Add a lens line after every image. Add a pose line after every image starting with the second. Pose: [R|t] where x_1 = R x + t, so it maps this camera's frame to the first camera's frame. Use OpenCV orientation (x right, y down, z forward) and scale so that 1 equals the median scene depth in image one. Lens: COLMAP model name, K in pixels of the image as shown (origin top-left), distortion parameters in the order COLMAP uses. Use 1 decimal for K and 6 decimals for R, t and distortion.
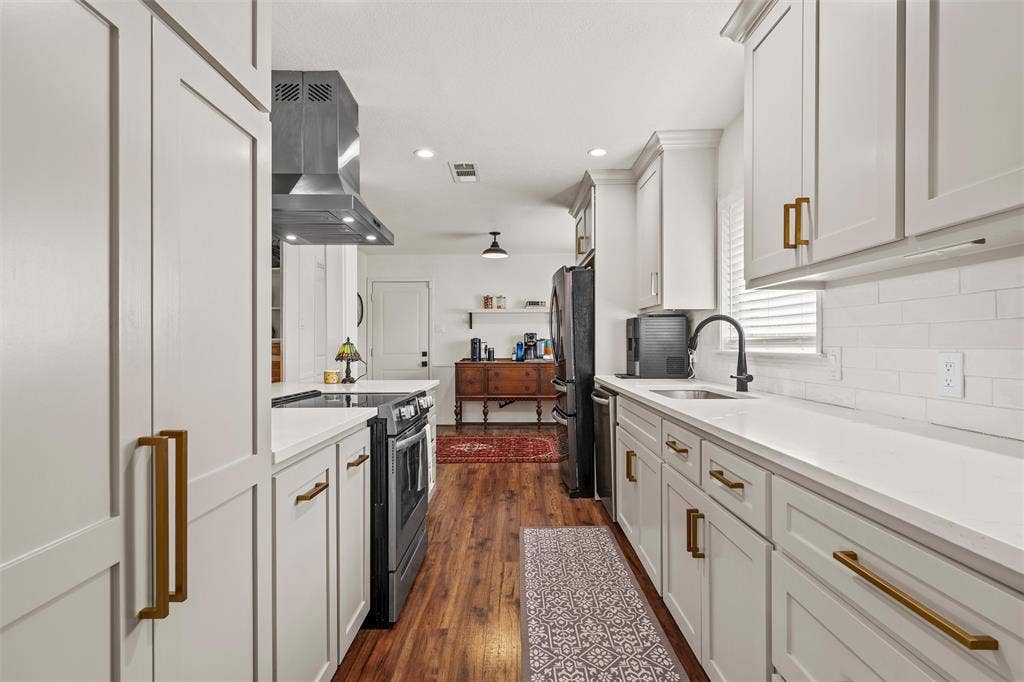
lens RADIAL K [[496.7, 0, 512.1], [0, 496.7, 342.7], [0, 0, 1]] dist [0.000103, 0.000440]
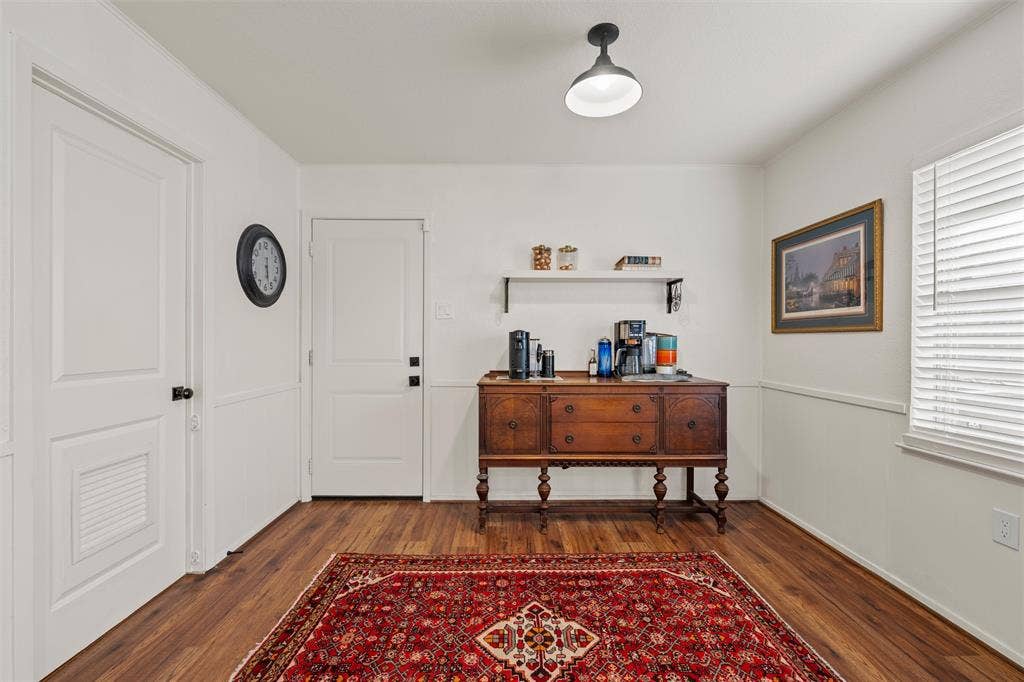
lens RADIAL K [[496.7, 0, 512.1], [0, 496.7, 342.7], [0, 0, 1]] dist [0.000103, 0.000440]
pose [[0.999987, 0.005172, 0.000082, -0.079423], [-0.005172, 0.999959, 0.007388, -0.000591], [-0.000044, -0.007388, 0.999973, 0.510040]]
